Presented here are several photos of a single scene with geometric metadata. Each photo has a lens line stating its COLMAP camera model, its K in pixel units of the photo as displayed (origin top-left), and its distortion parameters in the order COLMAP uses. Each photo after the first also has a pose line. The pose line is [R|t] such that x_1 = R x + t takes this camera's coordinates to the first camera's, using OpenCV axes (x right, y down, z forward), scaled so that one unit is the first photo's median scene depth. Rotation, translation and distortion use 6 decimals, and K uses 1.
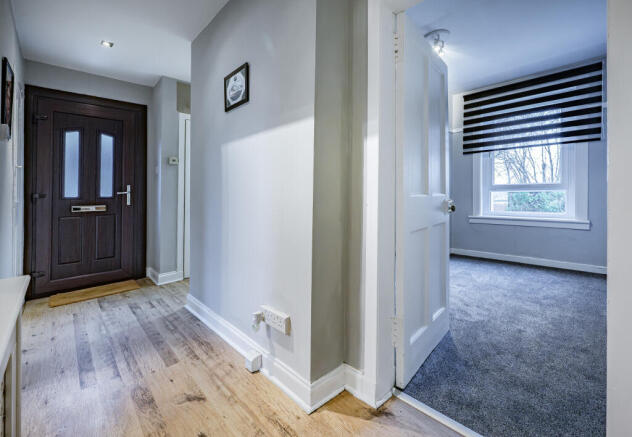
lens RADIAL K [[264.4, 0, 318.2], [0, 264.4, 201.6], [0, 0, 1]] dist [0.000253, -0.000389]
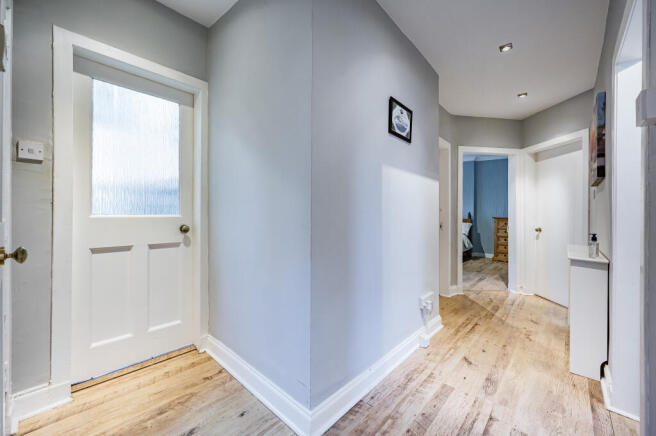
lens RADIAL K [[268.0, 0, 328.0], [0, 268.0, 218.0], [0, 0, 1]] dist [0.000441, 0.000017]
pose [[-0.060245, -0.031647, 0.997682, -1.515779], [-0.007722, 0.999482, 0.031237, -0.081232], [-0.998154, -0.005822, -0.060458, 1.501076]]
